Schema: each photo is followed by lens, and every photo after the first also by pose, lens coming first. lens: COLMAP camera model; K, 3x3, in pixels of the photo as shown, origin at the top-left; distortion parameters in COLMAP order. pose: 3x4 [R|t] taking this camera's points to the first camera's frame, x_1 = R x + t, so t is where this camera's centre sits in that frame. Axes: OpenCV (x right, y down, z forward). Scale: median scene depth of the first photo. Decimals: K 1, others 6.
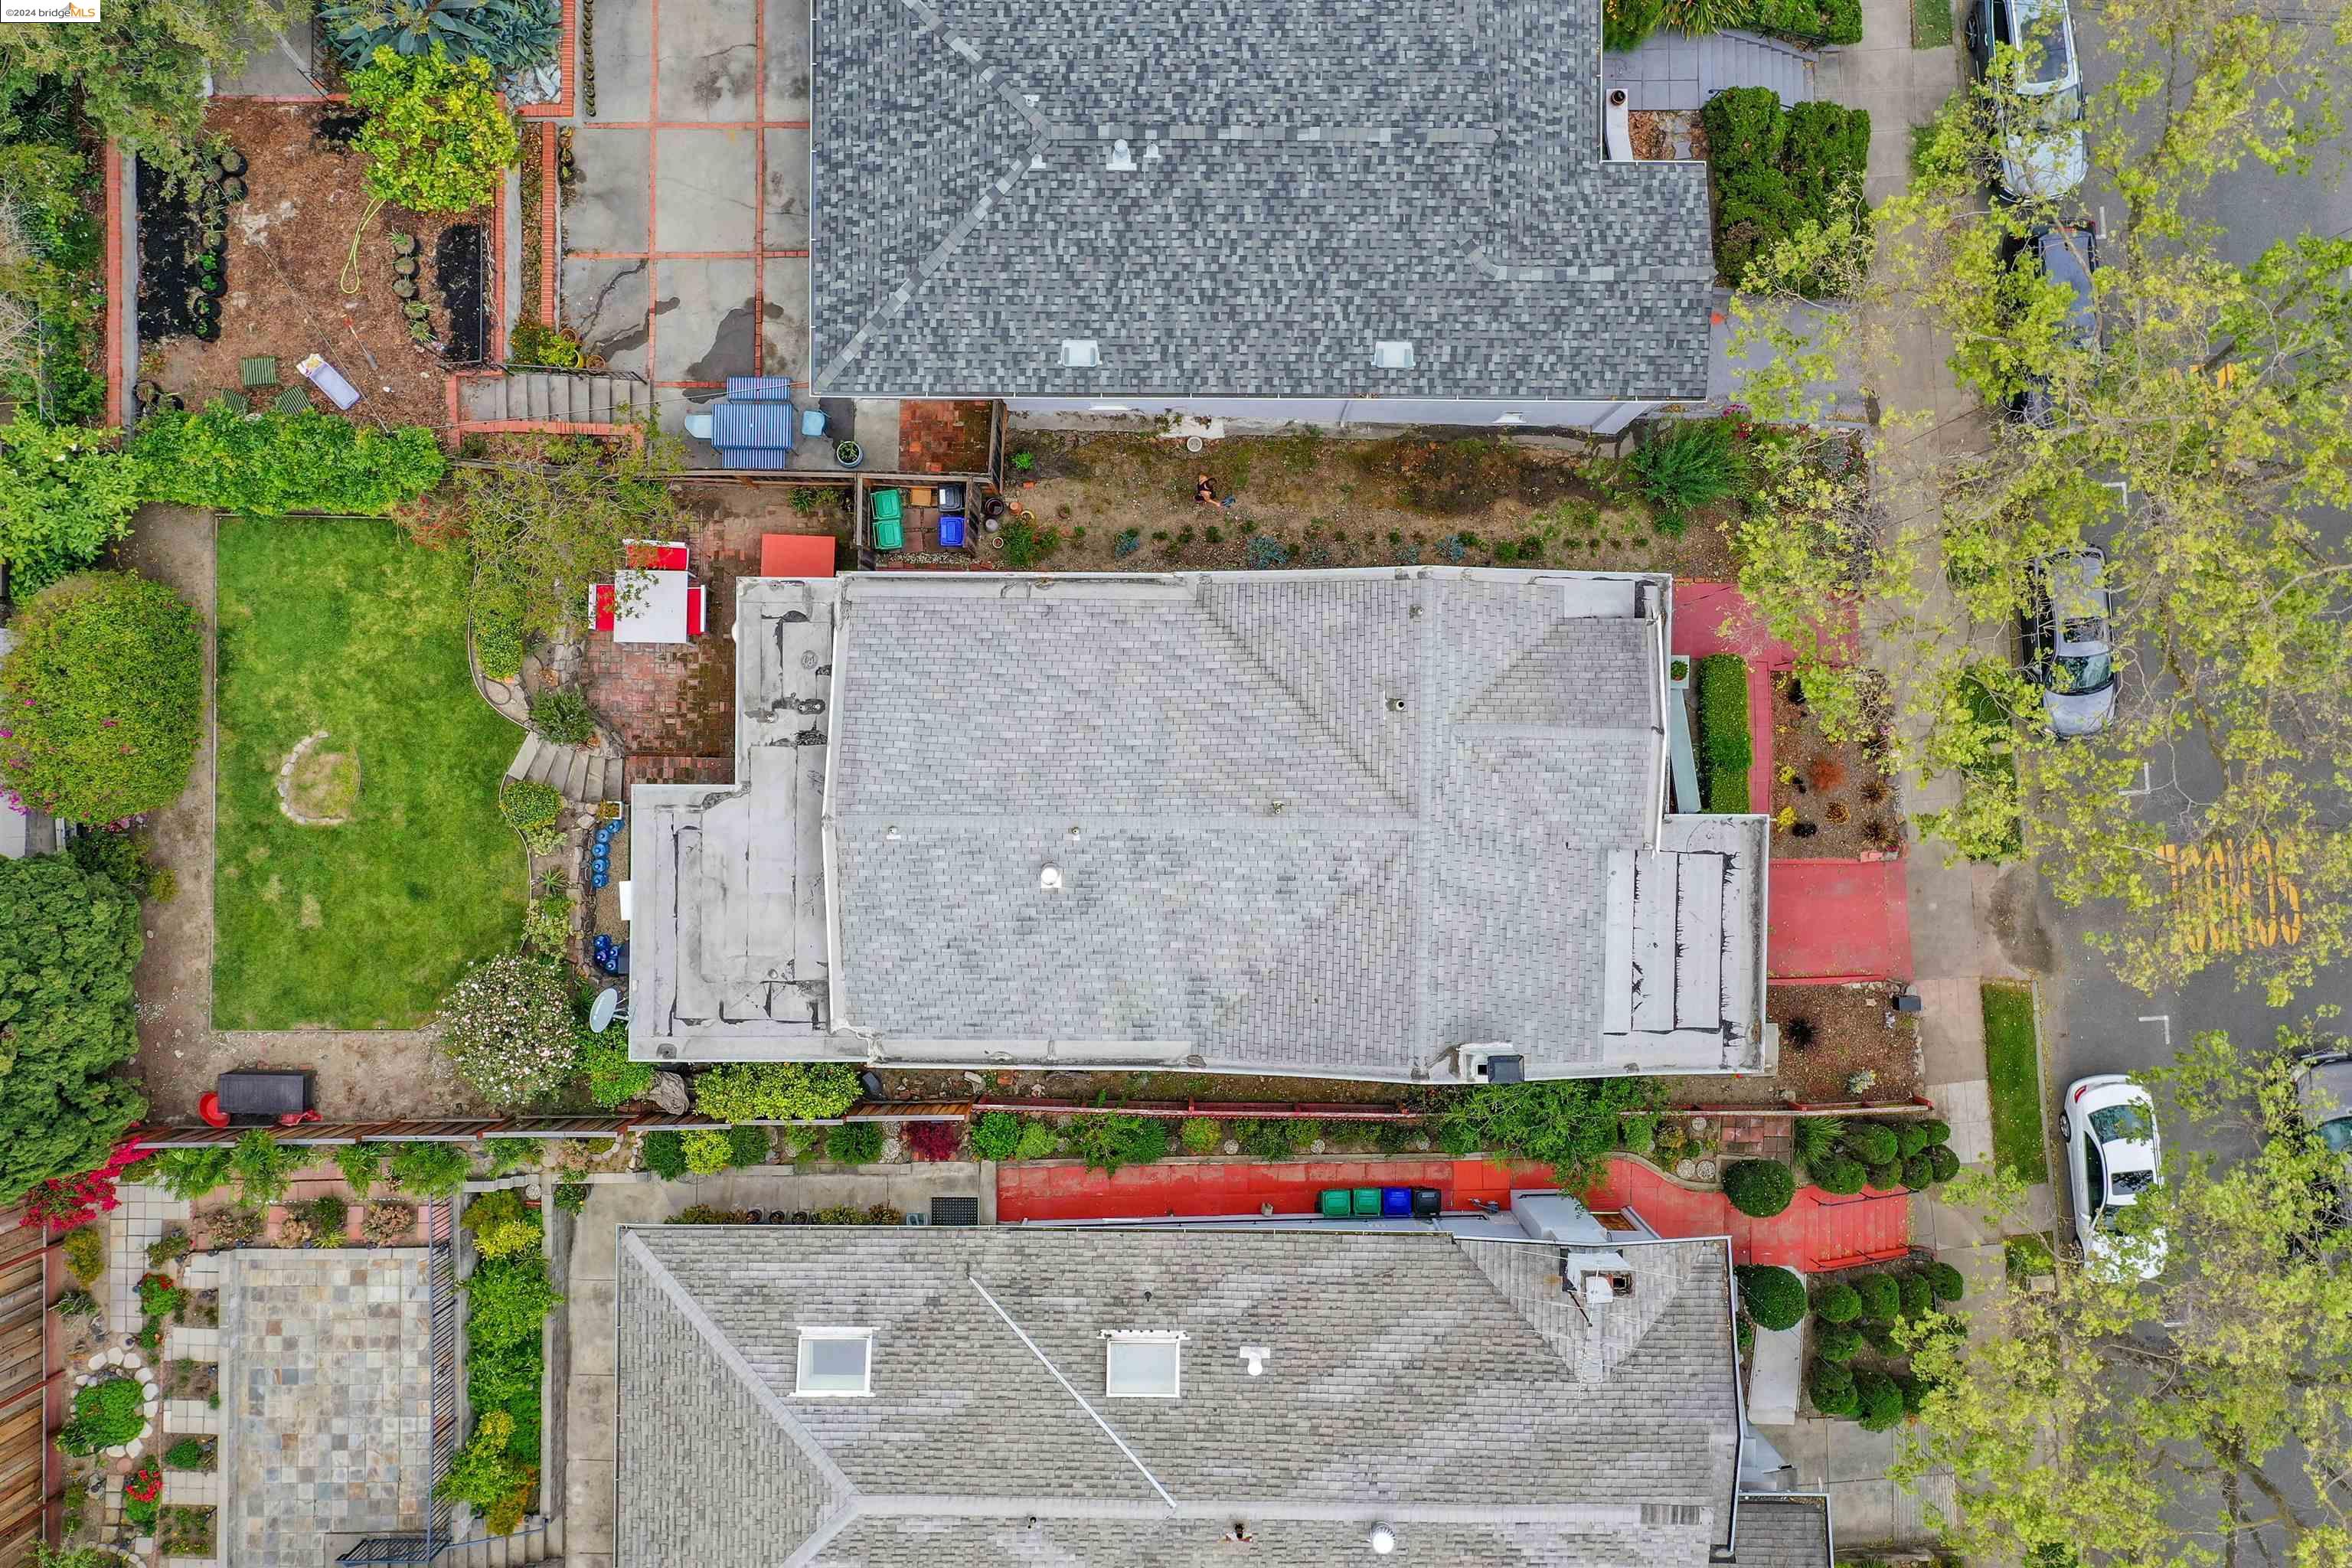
lens RADIAL K [[1838.1, 0, 1175.7], [0, 1838.1, 774.4], [0, 0, 1]] dist [-0.007218, -0.000188]
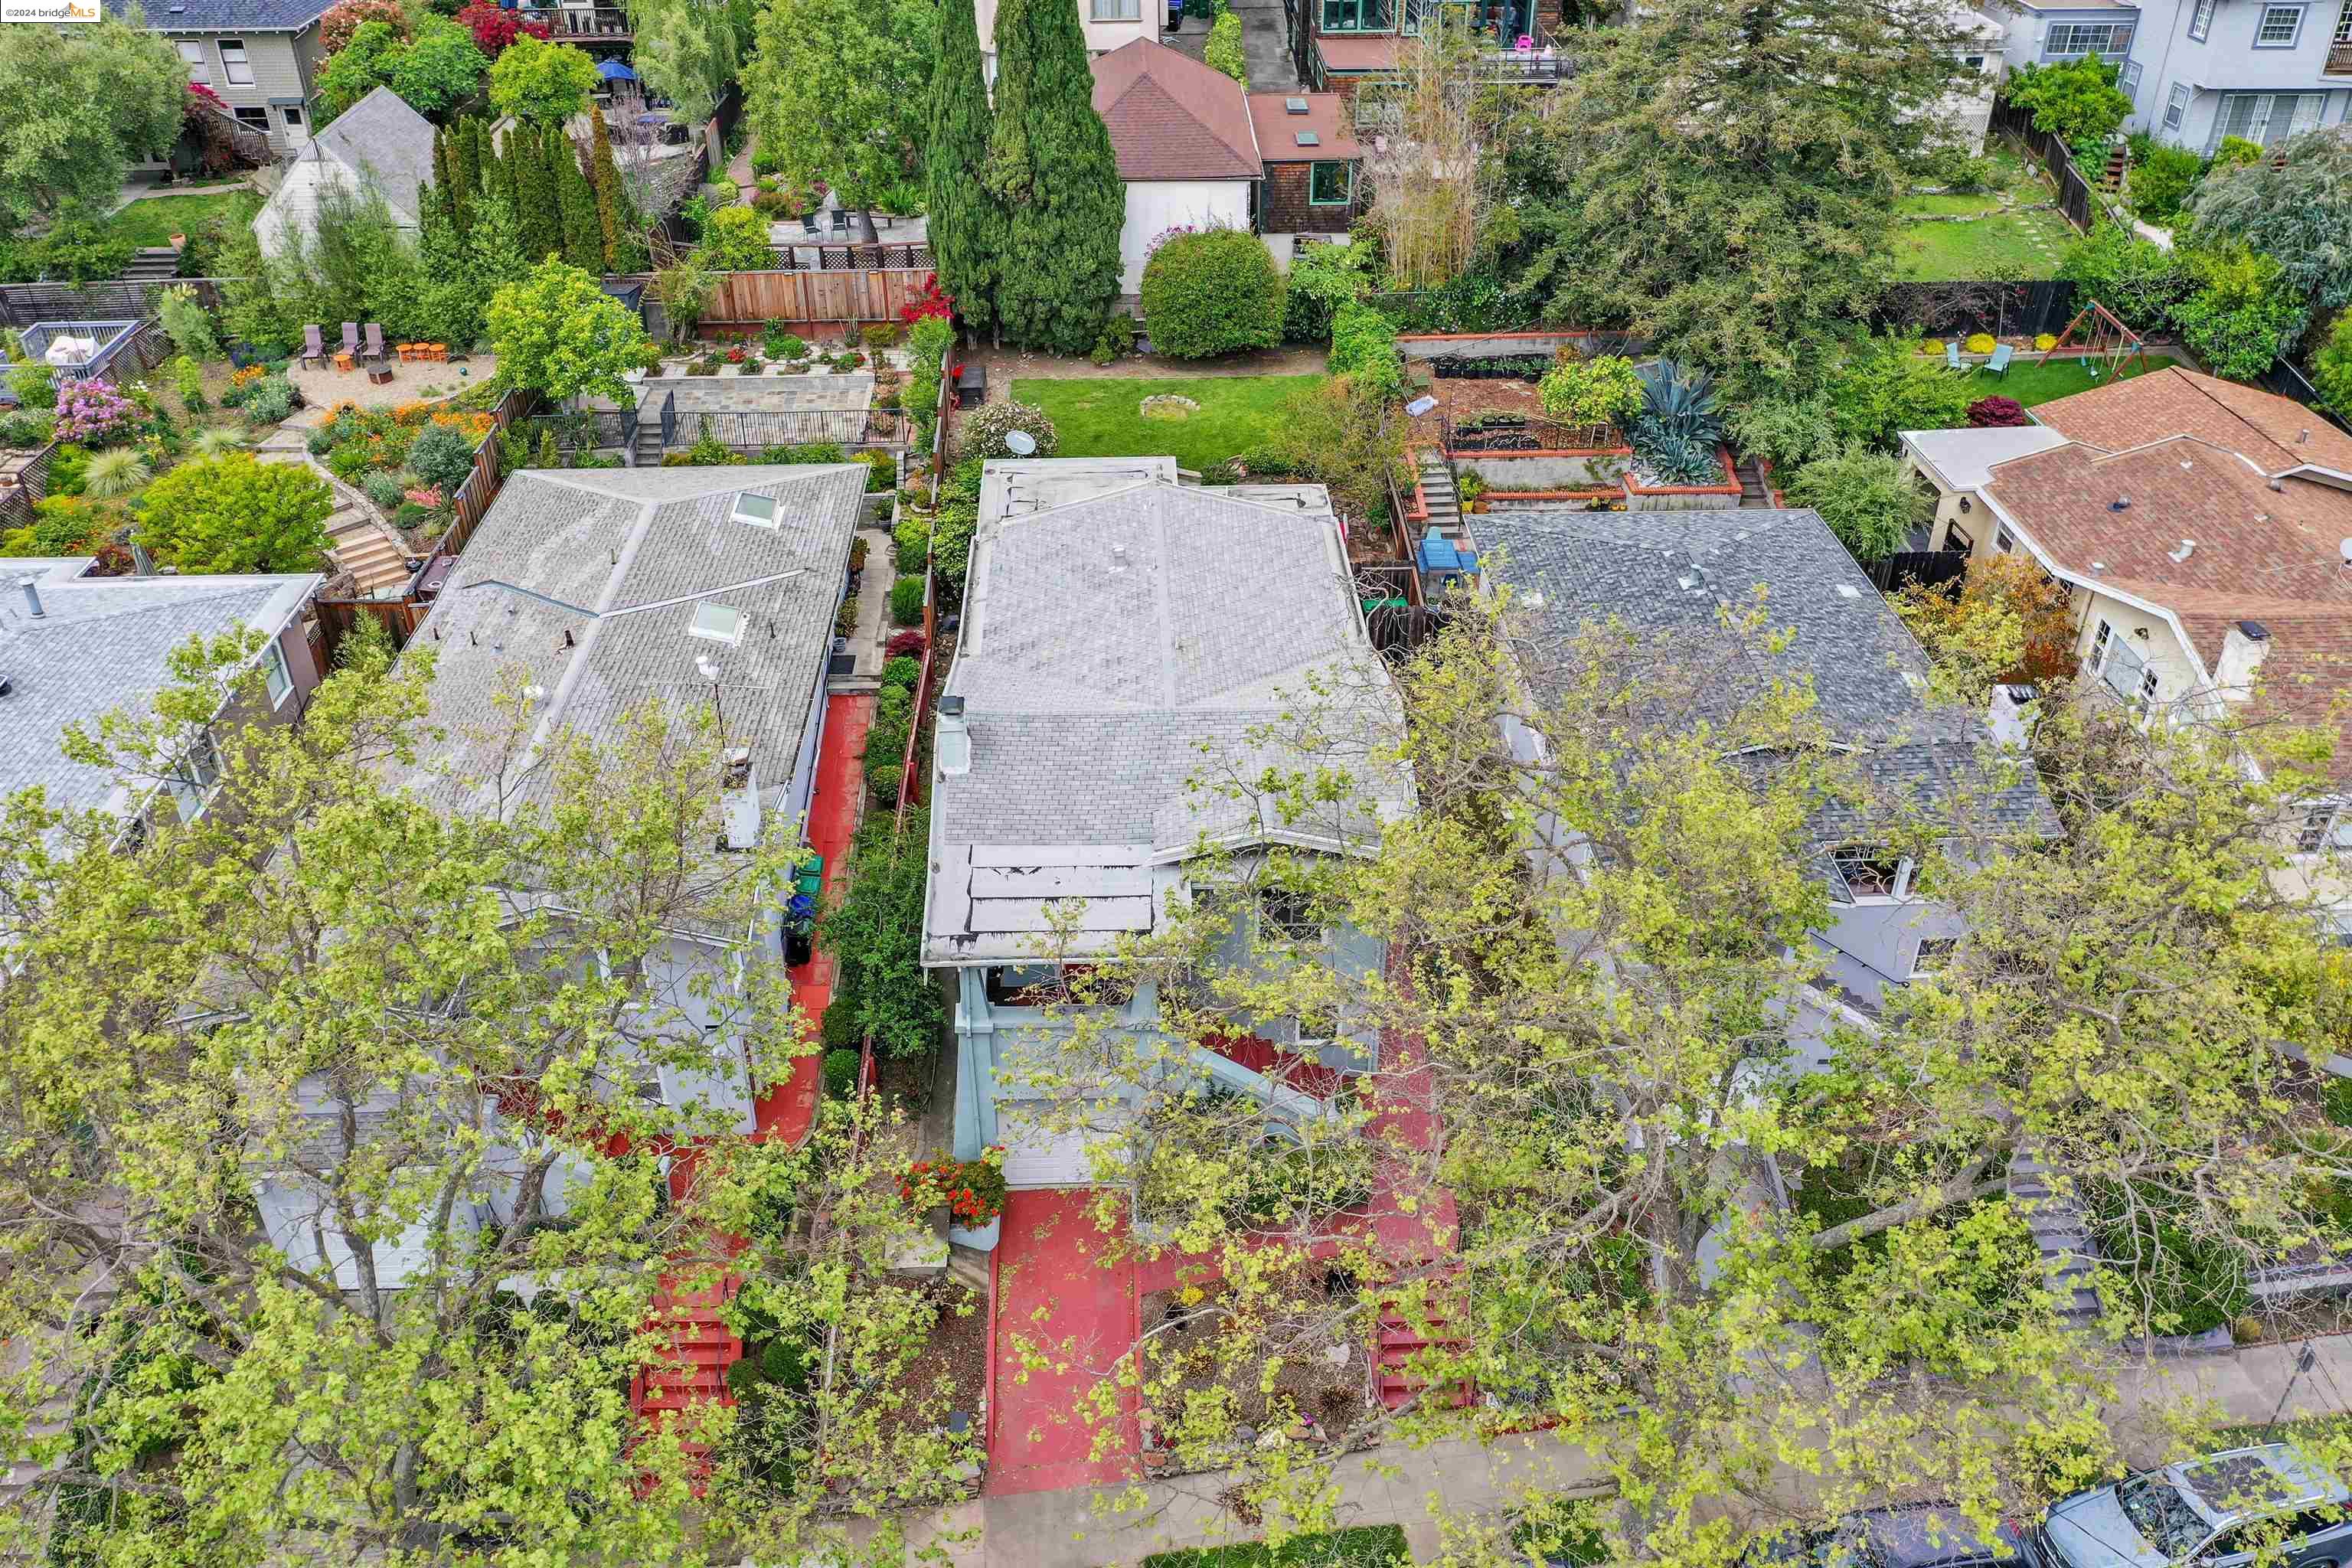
lens RADIAL K [[1838.1, 0, 1175.7], [0, 1838.1, 774.4], [0, 0, 1]] dist [-0.007218, -0.000188]
pose [[0.044236, 0.556271, -0.829822, 1.030658], [-0.999013, 0.027903, -0.034551, 0.060738], [0.003935, 0.830532, 0.556957, 0.392274]]
